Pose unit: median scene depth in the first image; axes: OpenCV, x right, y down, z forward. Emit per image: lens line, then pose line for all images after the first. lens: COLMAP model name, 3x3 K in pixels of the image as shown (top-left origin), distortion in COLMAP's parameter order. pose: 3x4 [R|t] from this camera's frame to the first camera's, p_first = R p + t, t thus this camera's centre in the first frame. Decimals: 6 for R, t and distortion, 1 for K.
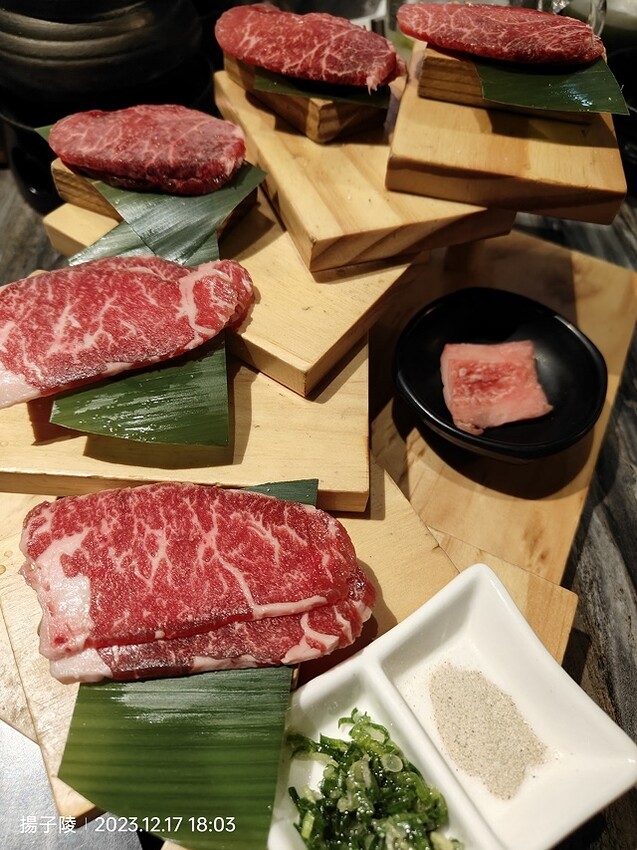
lens RADIAL K [[621.6, 0, 315.5], [0, 621.6, 424.6], [0, 0, 1]] dist [-0.024260, 0.014196]
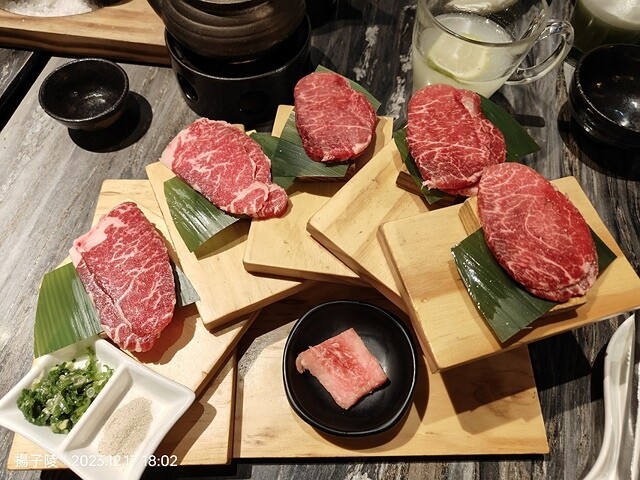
lens RADIAL K [[468.0, 0, 320.9], [0, 468.0, 237.1], [0, 0, 1]] dist [-0.024260, 0.014196]
pose [[0.476766, 0.772042, -0.420293, 0.722246], [-0.728544, 0.614585, 0.302505, -0.835006], [0.491852, 0.161978, 0.855479, -0.119707]]
